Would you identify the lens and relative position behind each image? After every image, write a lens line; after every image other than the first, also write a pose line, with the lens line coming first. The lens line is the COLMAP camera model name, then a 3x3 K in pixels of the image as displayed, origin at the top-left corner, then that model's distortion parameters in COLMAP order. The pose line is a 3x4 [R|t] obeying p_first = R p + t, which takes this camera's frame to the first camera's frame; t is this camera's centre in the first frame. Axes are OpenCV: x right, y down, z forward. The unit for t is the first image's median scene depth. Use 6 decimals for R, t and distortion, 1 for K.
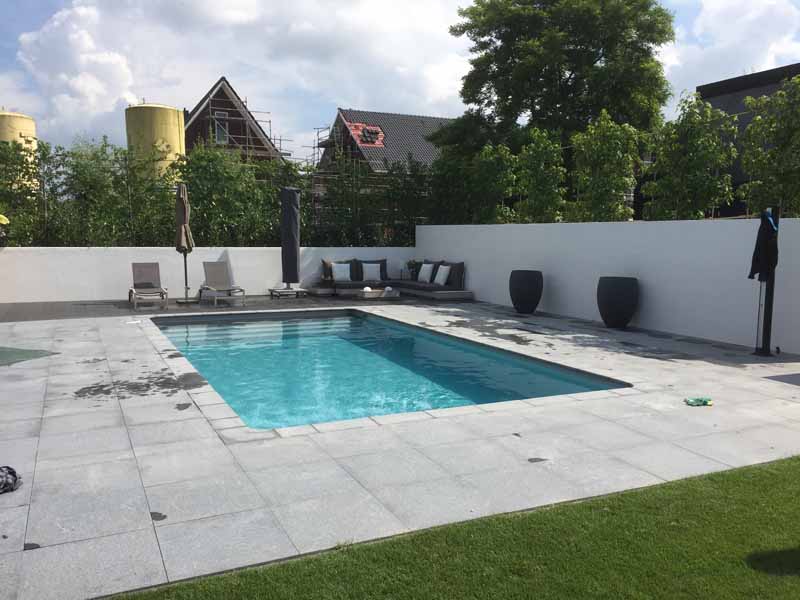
lens RADIAL K [[675.7, 0, 395.6], [0, 675.7, 300.2], [0, 0, 1]] dist [0.101634, -0.125806]
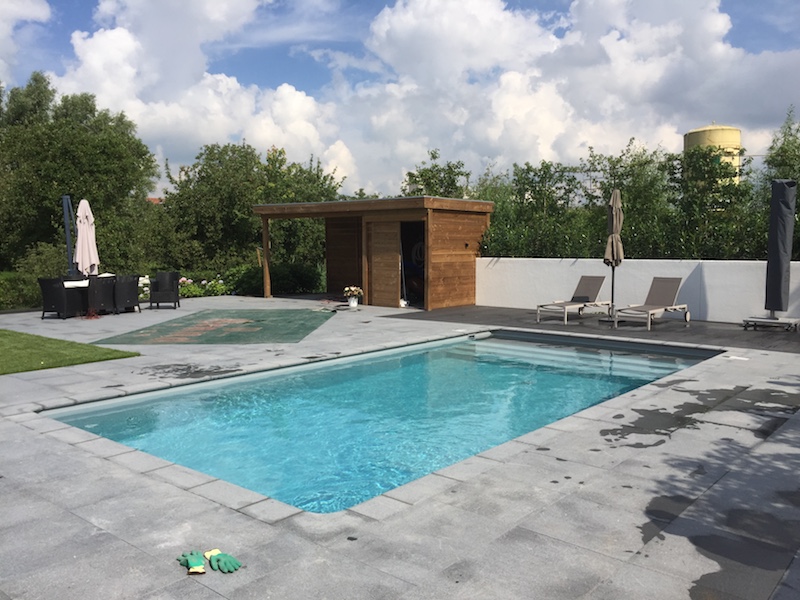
lens RADIAL K [[675.7, 0, 395.6], [0, 675.7, 300.2], [0, 0, 1]] dist [0.101634, -0.125806]
pose [[0.419602, 0.068659, -0.905108, 0.366602], [-0.085432, 0.995696, 0.035925, -0.030542], [0.903679, 0.062251, 0.423662, 0.343292]]
